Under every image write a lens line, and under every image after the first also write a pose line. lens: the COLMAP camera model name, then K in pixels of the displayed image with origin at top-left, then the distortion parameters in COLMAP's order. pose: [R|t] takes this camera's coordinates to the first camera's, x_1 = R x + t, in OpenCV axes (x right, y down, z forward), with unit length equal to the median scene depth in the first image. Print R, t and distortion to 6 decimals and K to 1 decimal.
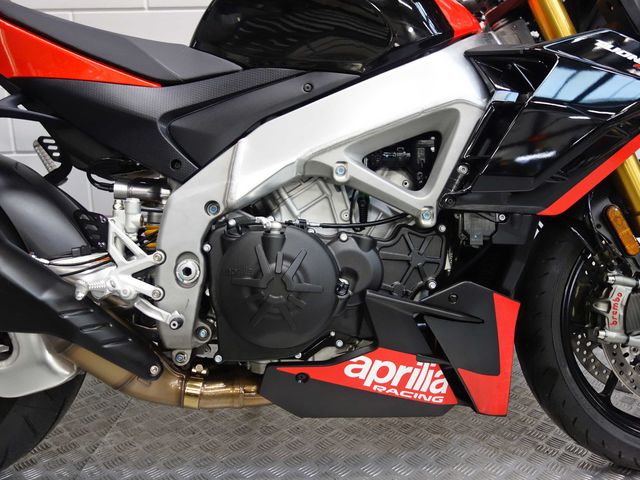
lens RADIAL K [[561.5, 0, 320.0], [0, 561.5, 240.0], [0, 0, 1]] dist [0.003074, -0.000591]
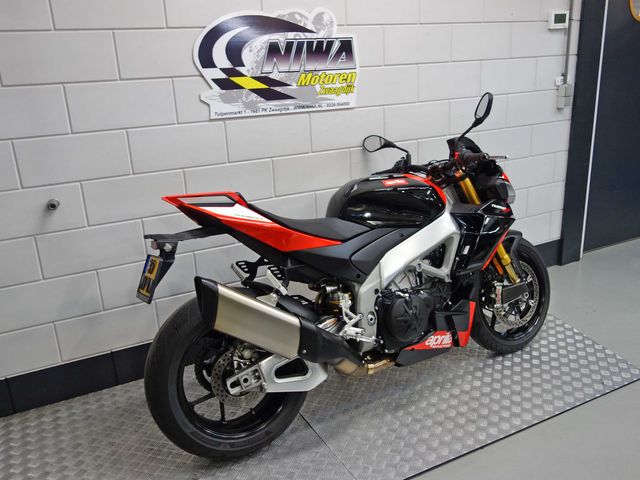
lens RADIAL K [[561.5, 0, 320.0], [0, 561.5, 240.0], [0, 0, 1]] dist [0.003074, -0.000591]
pose [[0.886260, -0.163733, 0.433284, -1.405335], [0.130025, 0.985769, 0.106551, -0.560526], [-0.444564, -0.038095, 0.894937, -1.044387]]
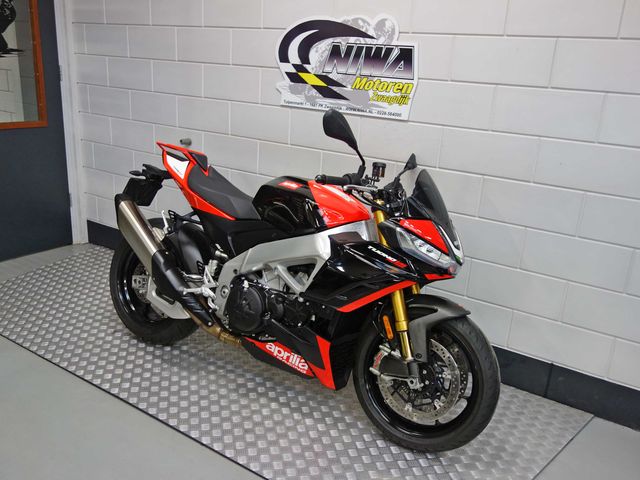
lens RADIAL K [[561.5, 0, 320.0], [0, 561.5, 240.0], [0, 0, 1]] dist [0.003074, -0.000591]
pose [[0.840643, 0.226396, -0.492001, 1.392923], [-0.189637, 0.973972, 0.124159, -0.599604], [0.507304, -0.011072, 0.861696, -1.064781]]
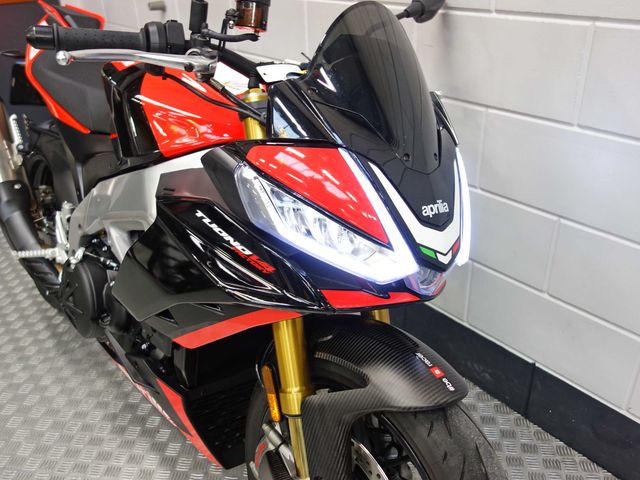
lens RADIAL K [[561.5, 0, 320.0], [0, 561.5, 240.0], [0, 0, 1]] dist [0.003074, -0.000591]
pose [[0.631669, 0.360969, -0.686072, 1.214454], [-0.140747, 0.923674, 0.356394, -0.637749], [0.762354, -0.128560, 0.634262, 0.528693]]
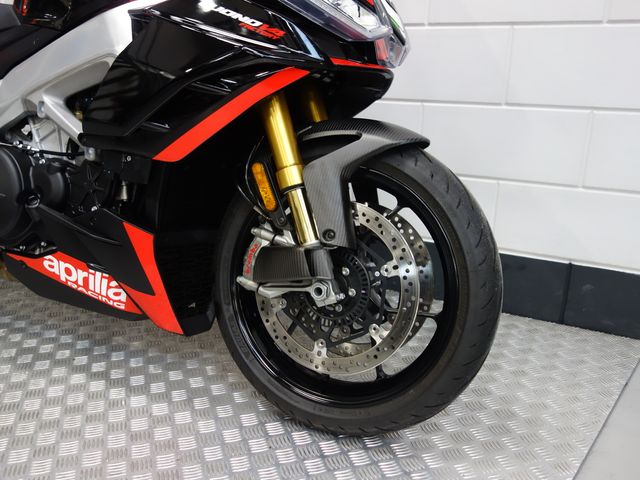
lens RADIAL K [[561.5, 0, 320.0], [0, 561.5, 240.0], [0, 0, 1]] dist [0.003074, -0.000591]
pose [[0.893604, 0.163827, -0.417891, 1.152240], [-0.122774, 0.984719, 0.123507, -0.063372], [0.431739, -0.059060, 0.900063, 0.106244]]
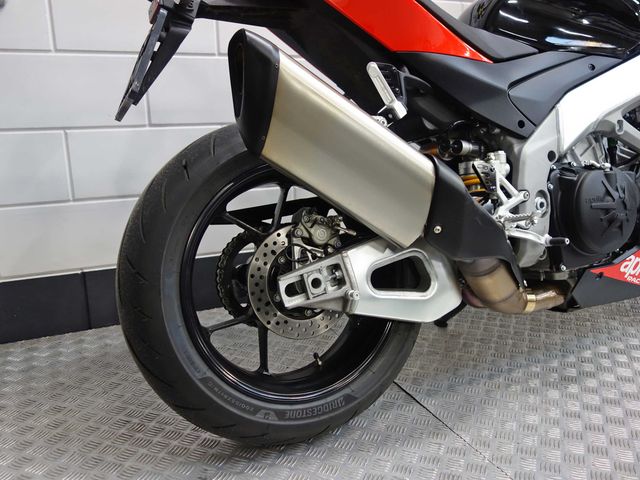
lens RADIAL K [[561.5, 0, 320.0], [0, 561.5, 240.0], [0, 0, 1]] dist [0.003074, -0.000591]
pose [[0.908250, -0.095373, 0.407414, -1.237275], [0.084496, 0.995423, 0.044656, 0.034381], [-0.409808, -0.006134, 0.912151, 0.005419]]
